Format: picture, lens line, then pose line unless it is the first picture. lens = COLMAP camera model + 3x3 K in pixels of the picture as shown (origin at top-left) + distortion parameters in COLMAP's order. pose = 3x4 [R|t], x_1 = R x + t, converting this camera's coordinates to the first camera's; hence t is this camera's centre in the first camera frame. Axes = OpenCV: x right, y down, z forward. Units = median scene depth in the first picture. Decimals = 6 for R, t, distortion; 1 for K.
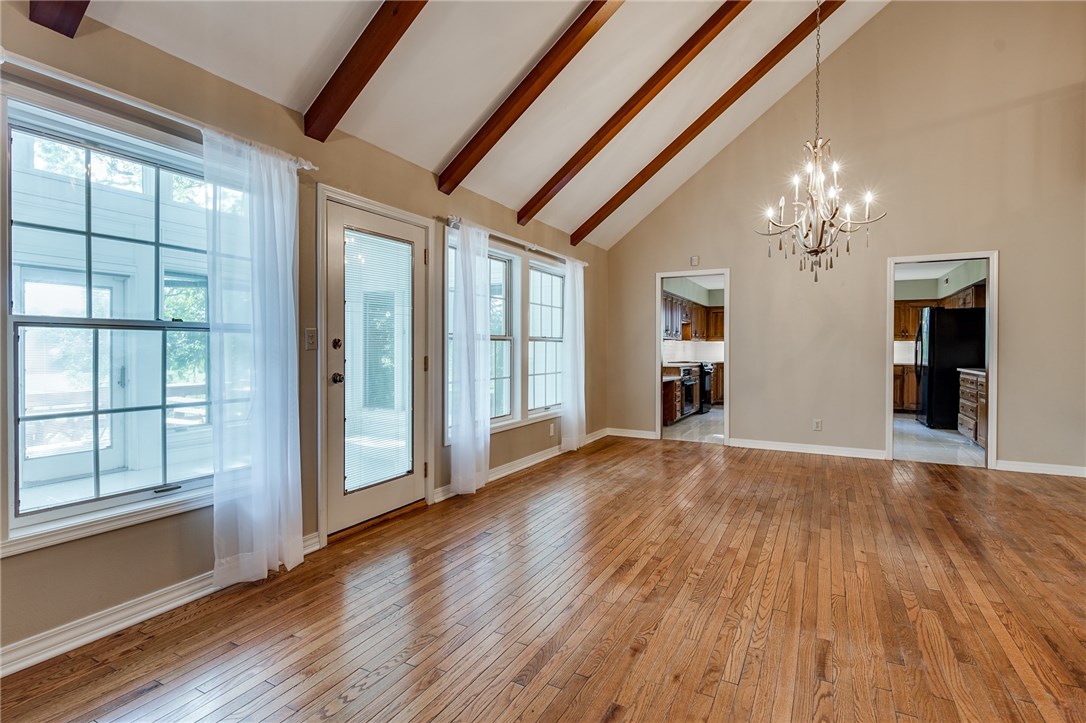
lens RADIAL K [[539.6, 0, 532.4], [0, 539.6, 358.7], [0, 0, 1]] dist [0.013569, -0.002123]
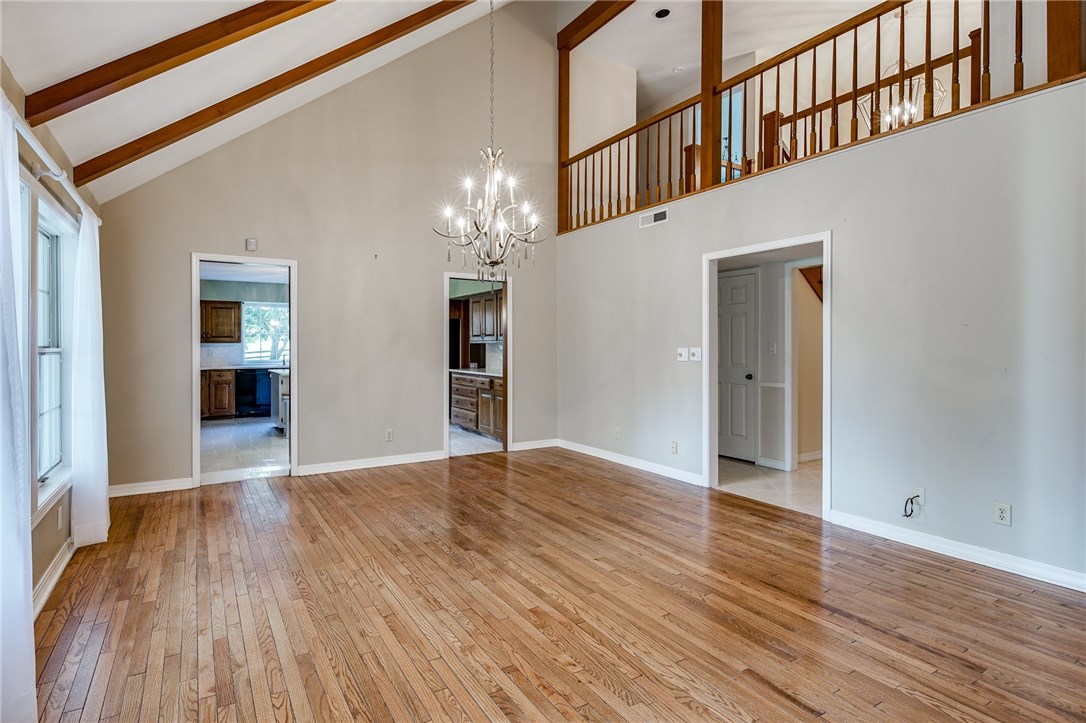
lens RADIAL K [[539.6, 0, 538.3], [0, 539.6, 358.8], [0, 0, 1]] dist [0.013569, -0.002123]
pose [[0.502176, -0.022755, 0.864466, -0.344659], [0.015358, 0.999731, 0.017394, -0.054215], [-0.864629, 0.004542, 0.502390, 0.562520]]
